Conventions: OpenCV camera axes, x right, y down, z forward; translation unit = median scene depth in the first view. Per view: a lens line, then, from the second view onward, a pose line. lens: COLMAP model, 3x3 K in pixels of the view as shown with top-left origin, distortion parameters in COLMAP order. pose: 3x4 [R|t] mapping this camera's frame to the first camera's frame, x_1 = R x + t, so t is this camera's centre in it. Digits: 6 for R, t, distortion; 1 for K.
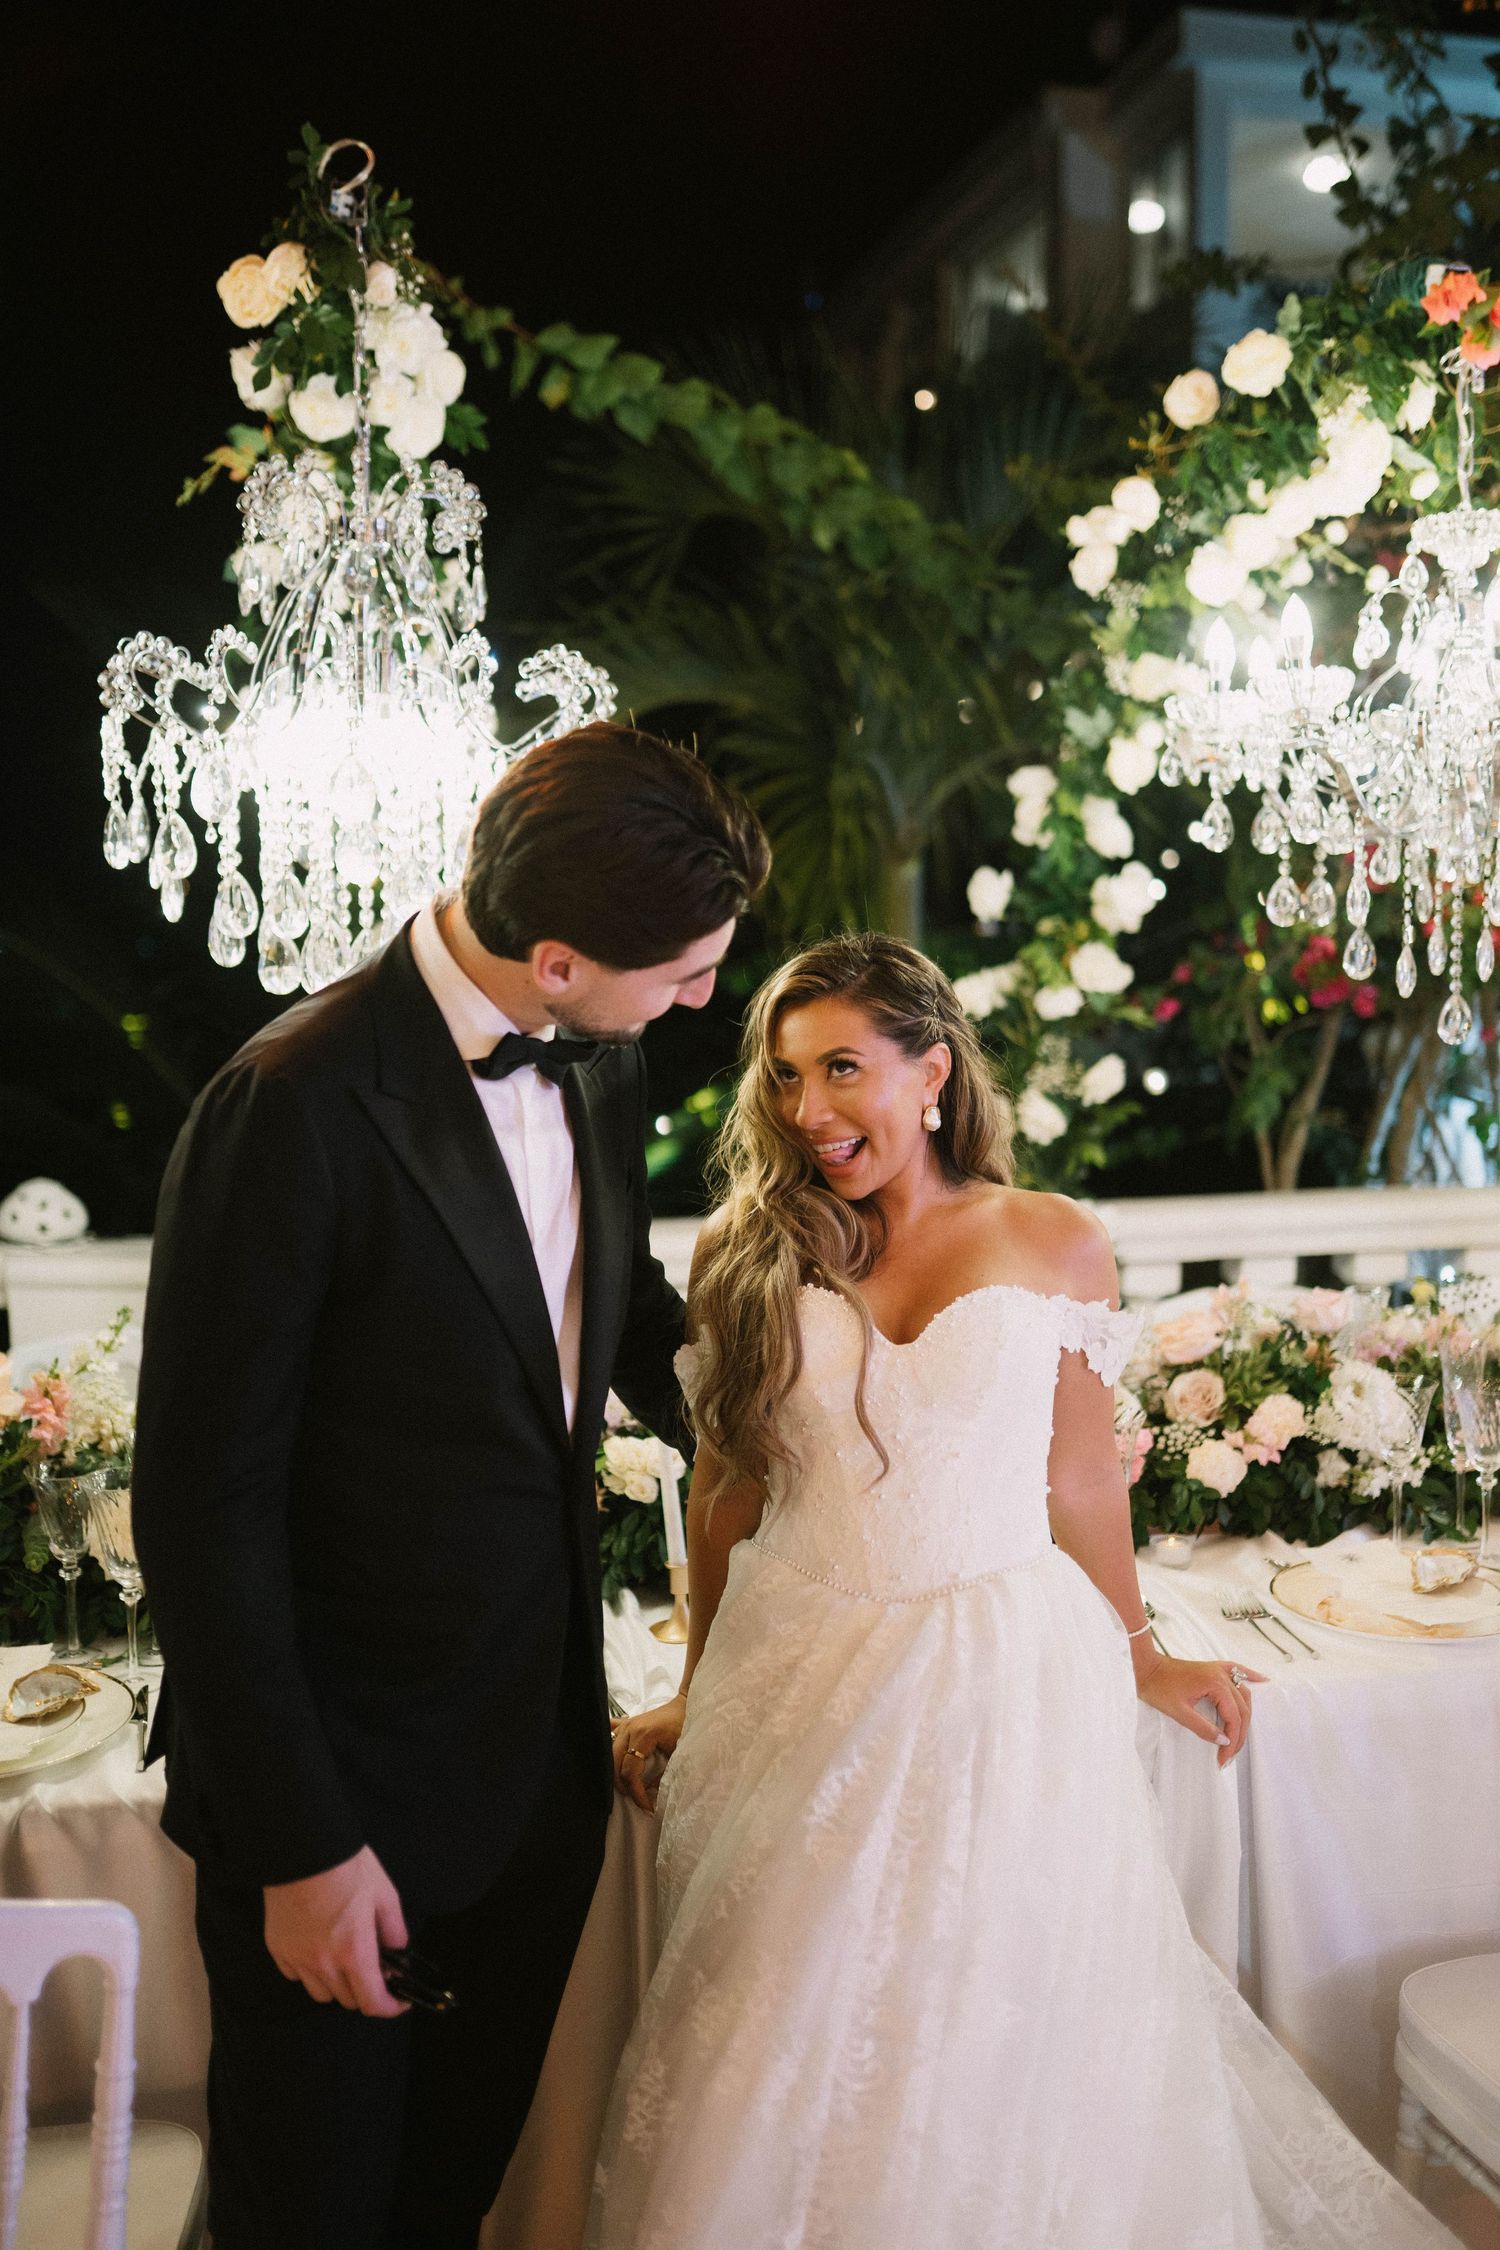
lens RADIAL K [[2183.4, 0, 750.0], [0, 2183.4, 1125.0], [0, 0, 1]] dist [-0.065778, 0.119847]
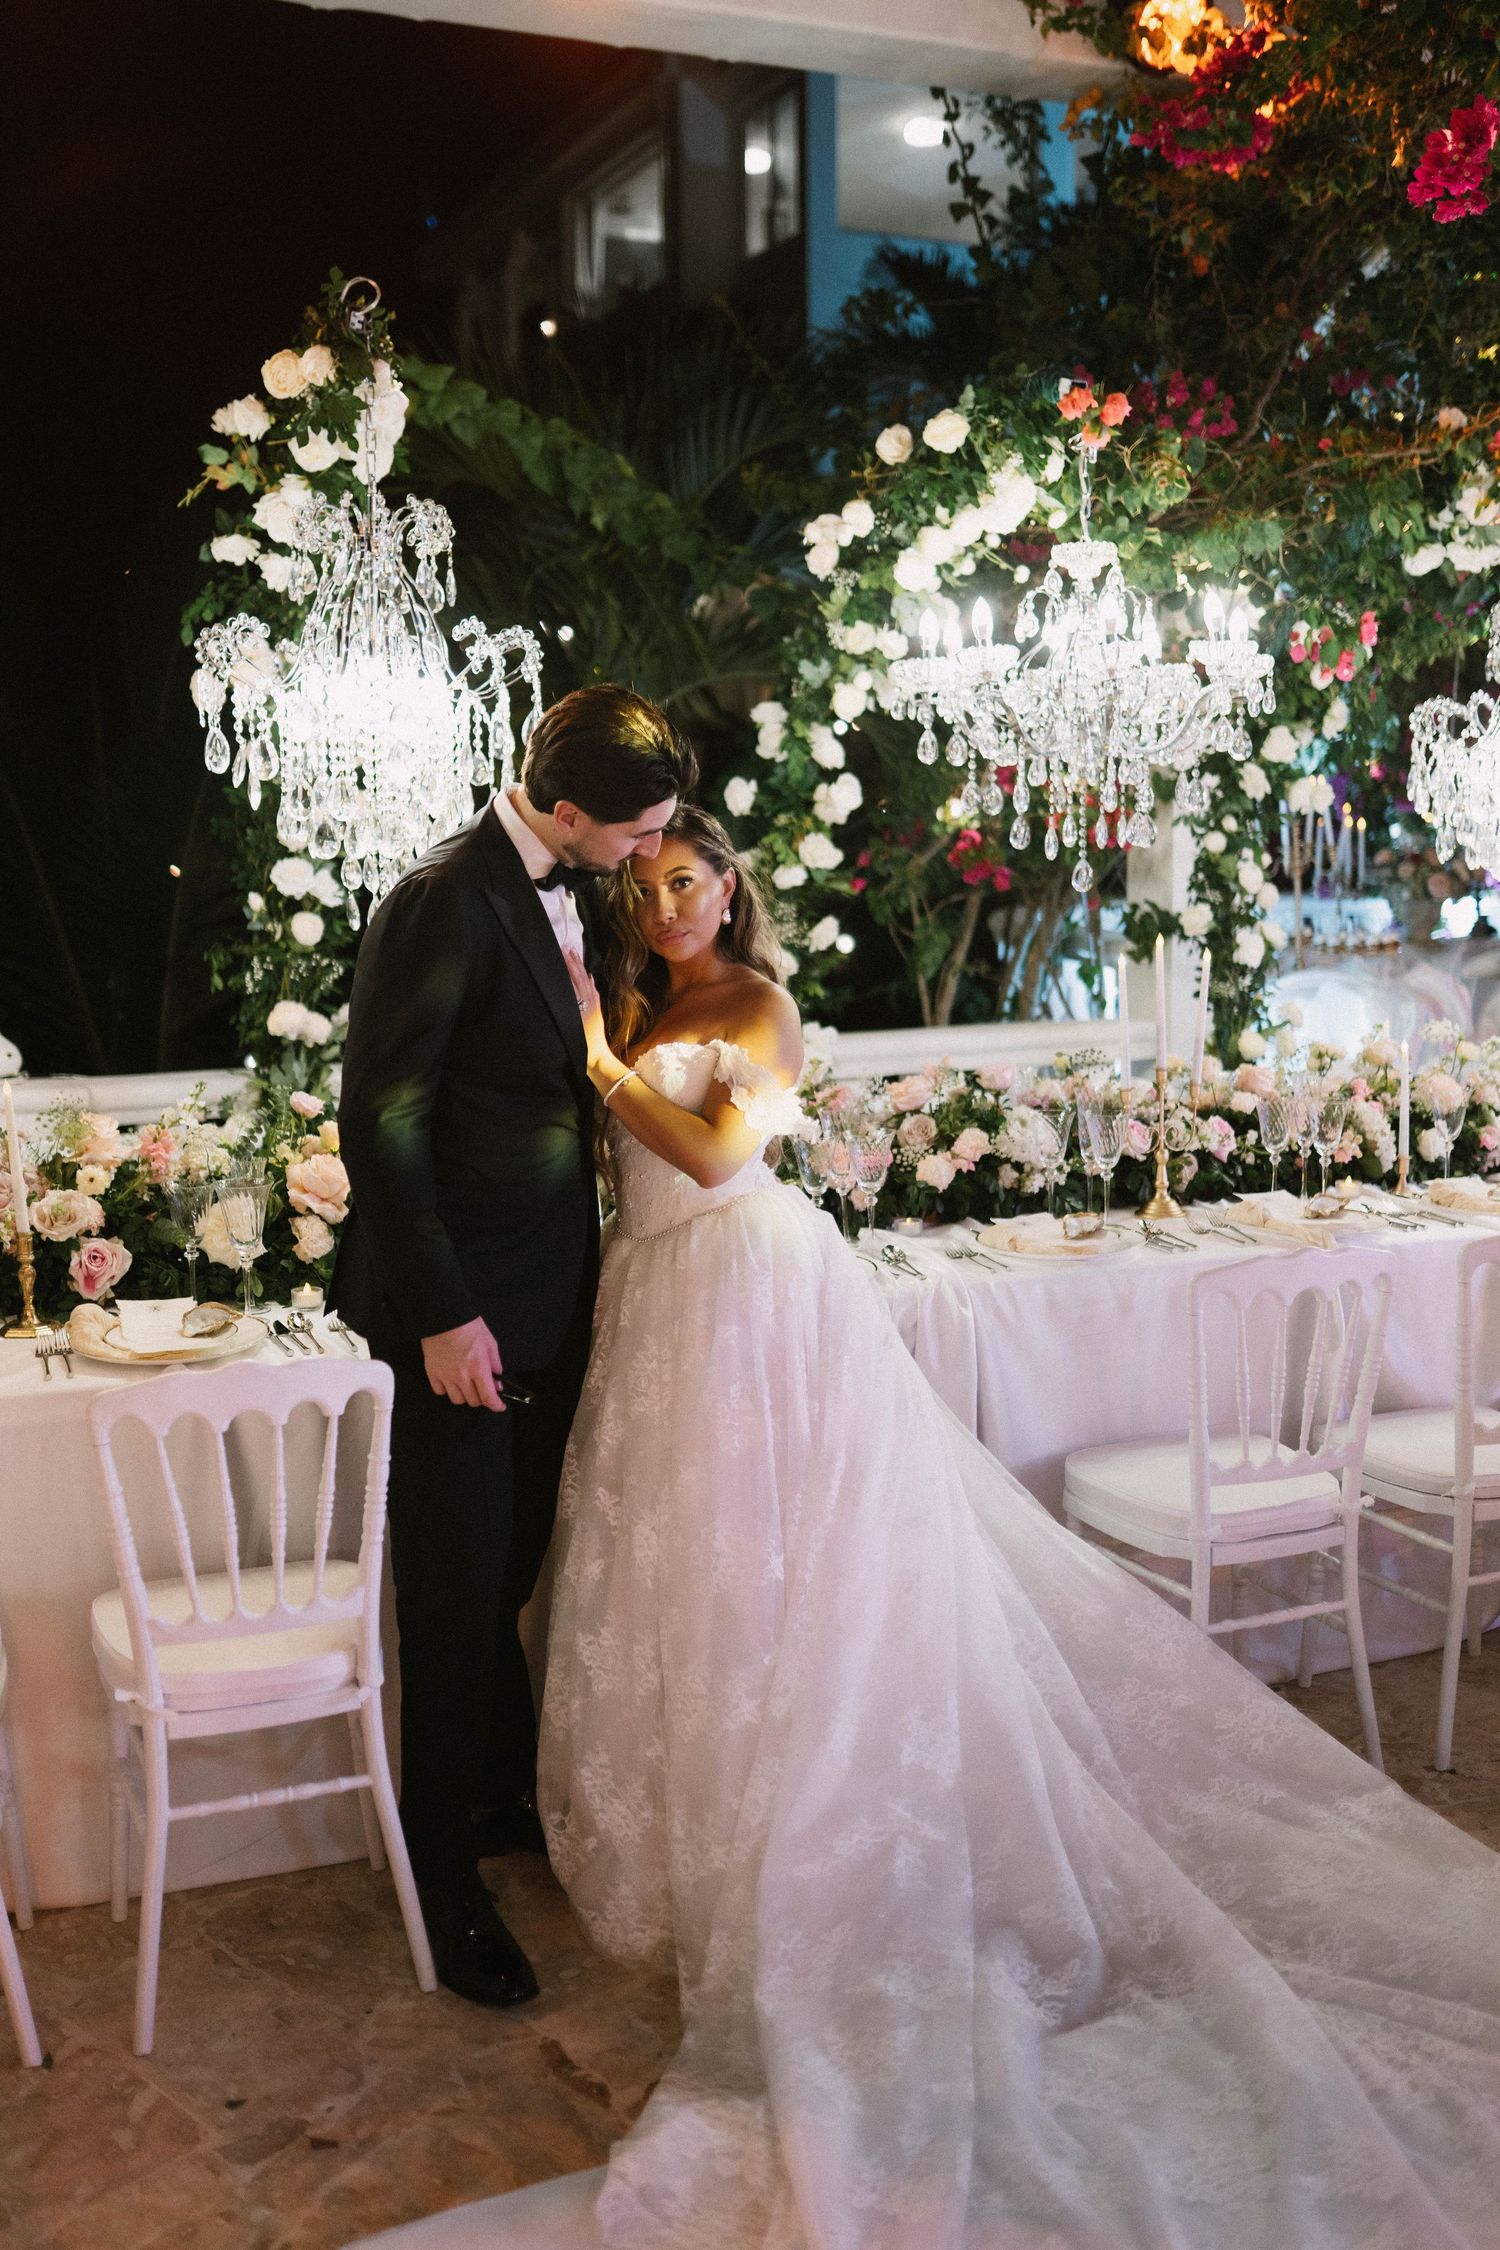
lens RADIAL K [[2225.3, 0, 750.0], [0, 2225.3, 1125.0], [0, 0, 1]] dist [-0.018055, 0.011376]
pose [[0.982806, -0.026239, 0.182769, -0.182679], [0.019658, 0.999095, 0.037725, 0.059077], [-0.183593, -0.033484, 0.982432, -0.467205]]
